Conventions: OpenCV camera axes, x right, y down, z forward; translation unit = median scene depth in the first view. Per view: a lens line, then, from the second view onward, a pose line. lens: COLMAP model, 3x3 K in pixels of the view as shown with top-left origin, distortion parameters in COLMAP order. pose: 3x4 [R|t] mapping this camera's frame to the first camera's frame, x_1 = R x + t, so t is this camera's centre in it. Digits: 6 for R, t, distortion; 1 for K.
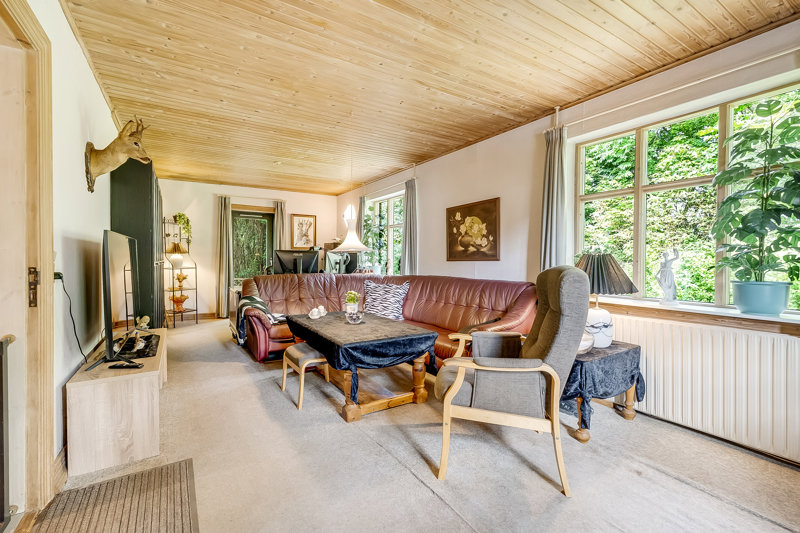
lens RADIAL K [[349.2, 0, 398.6], [0, 349.2, 263.0], [0, 0, 1]] dist [-0.000279, 0.000183]
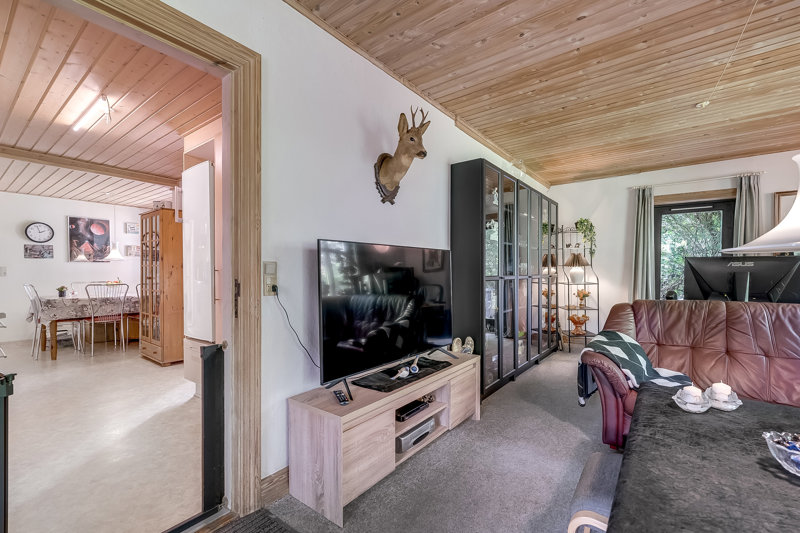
lens RADIAL K [[349.2, 0, 398.9], [0, 349.2, 276.6], [0, 0, 1]] dist [-0.000279, 0.000183]
pose [[0.338161, 0.010769, -0.941027, 0.032437], [-0.012522, 0.999897, 0.006943, -0.003125], [0.941005, 0.009435, 0.338261, 0.395905]]
